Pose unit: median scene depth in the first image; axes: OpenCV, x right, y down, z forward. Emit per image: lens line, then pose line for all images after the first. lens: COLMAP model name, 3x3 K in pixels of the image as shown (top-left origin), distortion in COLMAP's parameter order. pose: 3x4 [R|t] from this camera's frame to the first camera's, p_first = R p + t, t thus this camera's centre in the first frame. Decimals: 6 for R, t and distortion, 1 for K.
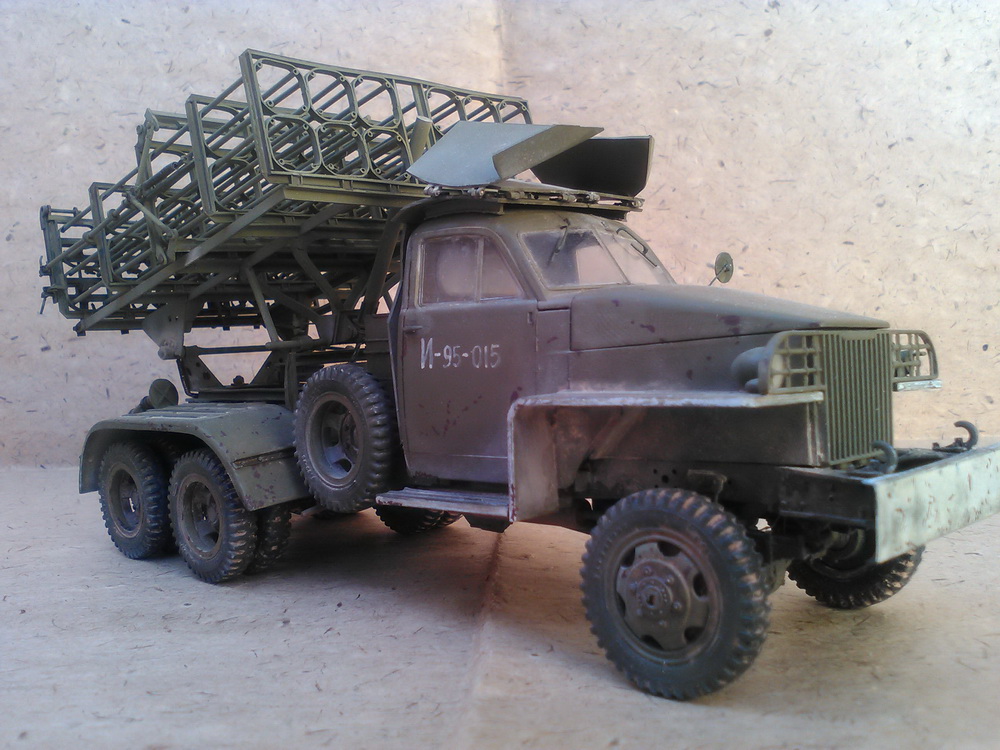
lens RADIAL K [[972.5, 0, 487.6], [0, 972.5, 368.3], [0, 0, 1]] dist [-0.079538, 0.008977]
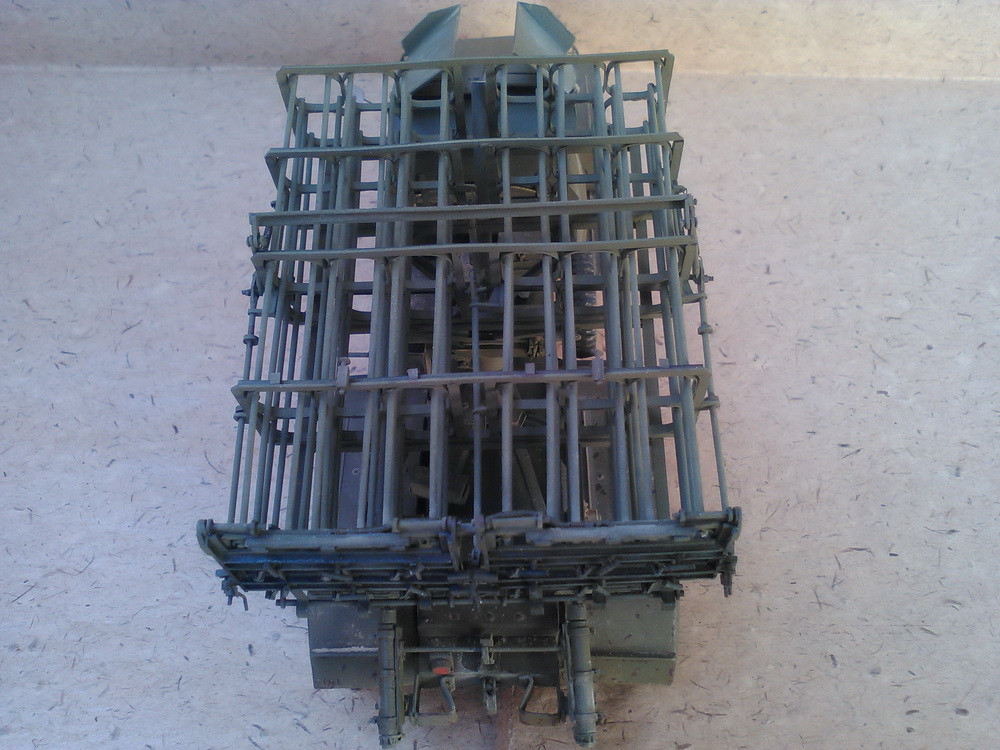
lens RADIAL K [[1001.3, 0, 499.8], [0, 1001.3, 357.8], [0, 0, 1]] dist [-0.180133, 0.256572]
pose [[0.999717, 0.015794, 0.017817, -0.024674], [-0.023783, 0.697675, 0.716020, -0.474742], [-0.001122, -0.716241, 0.697853, 0.040873]]
